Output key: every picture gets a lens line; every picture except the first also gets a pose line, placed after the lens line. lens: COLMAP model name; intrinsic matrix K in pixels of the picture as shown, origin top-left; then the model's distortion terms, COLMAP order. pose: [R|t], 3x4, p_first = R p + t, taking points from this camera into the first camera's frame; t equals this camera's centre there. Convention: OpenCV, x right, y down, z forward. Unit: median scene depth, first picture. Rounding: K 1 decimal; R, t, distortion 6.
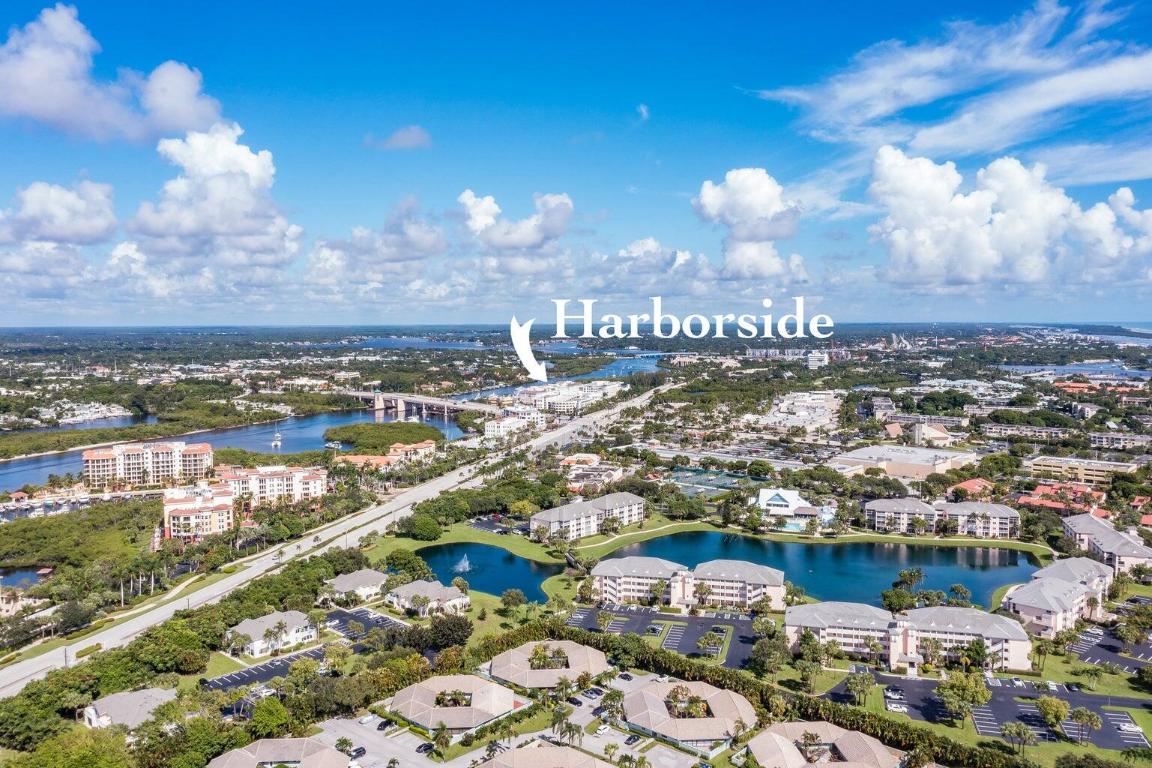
lens RADIAL K [[916.6, 0, 576.9], [0, 916.6, 352.0], [0, 0, 1]] dist [-0.001224, 0.006892]
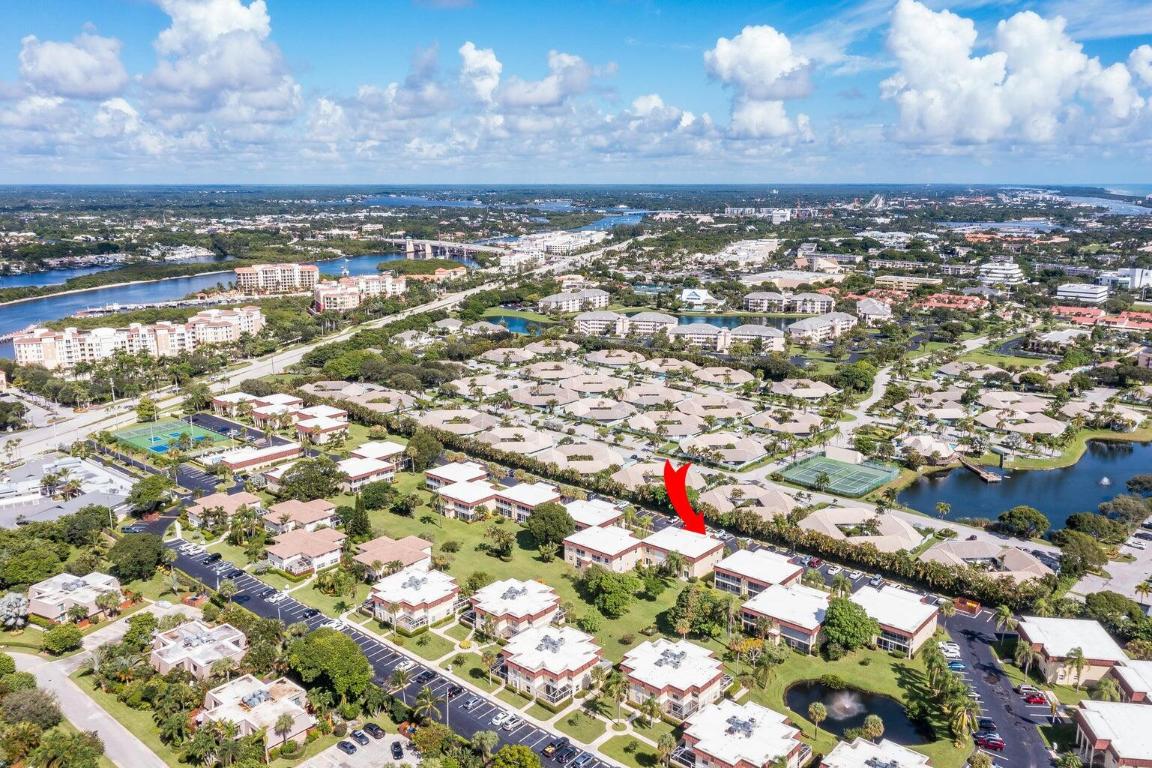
lens RADIAL K [[916.6, 0, 576.9], [0, 916.6, 352.0], [0, 0, 1]] dist [-0.001224, 0.006892]
pose [[0.999975, 0.002681, 0.006550, 0.004036], [-0.003635, 0.988639, 0.150267, 0.012127], [-0.006072, -0.150287, 0.988624, -0.347257]]
